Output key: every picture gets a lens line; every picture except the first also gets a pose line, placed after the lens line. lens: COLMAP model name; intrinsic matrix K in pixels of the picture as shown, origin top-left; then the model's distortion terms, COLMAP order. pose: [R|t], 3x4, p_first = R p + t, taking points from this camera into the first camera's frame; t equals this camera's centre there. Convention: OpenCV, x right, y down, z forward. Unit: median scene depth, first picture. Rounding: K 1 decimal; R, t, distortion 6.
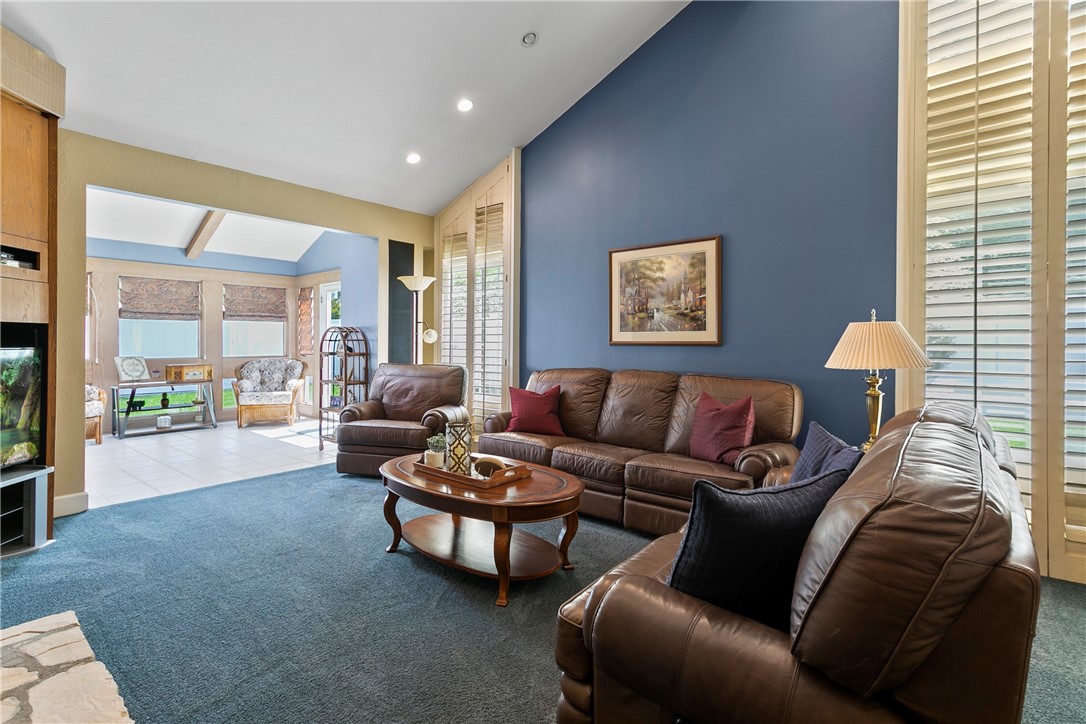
lens RADIAL K [[514.3, 0, 544.3], [0, 514.3, 337.6], [0, 0, 1]] dist [0.004301, 0.000617]
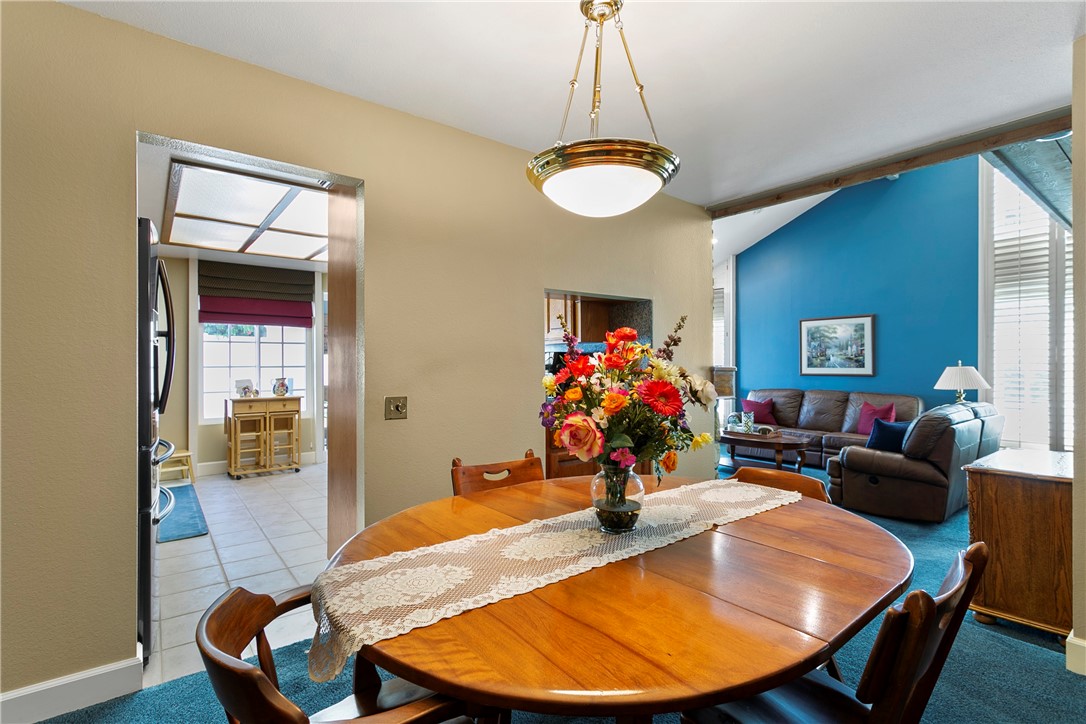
lens RADIAL K [[514.3, 0, 539.2], [0, 514.3, 359.9], [0, 0, 1]] dist [0.004301, 0.000617]
pose [[0.974376, -0.005292, -0.224865, -0.372778], [0.005137, 0.999986, -0.001274, -0.043821], [0.224869, 0.000086, 0.974389, -0.964046]]
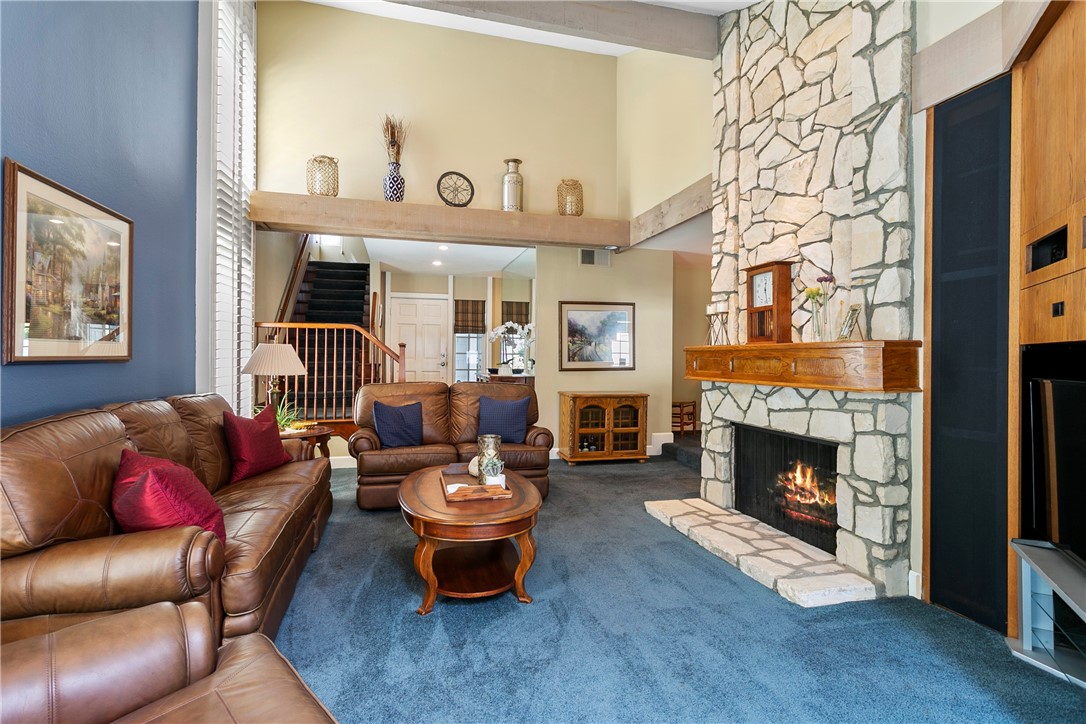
lens RADIAL K [[514.3, 0, 540.9], [0, 514.3, 355.0], [0, 0, 1]] dist [0.004301, 0.000617]
pose [[-0.820139, -0.000492, 0.572164, -0.602478], [-0.003685, 0.999983, -0.004421, 0.007412], [-0.572153, -0.005734, -0.820127, 1.242938]]
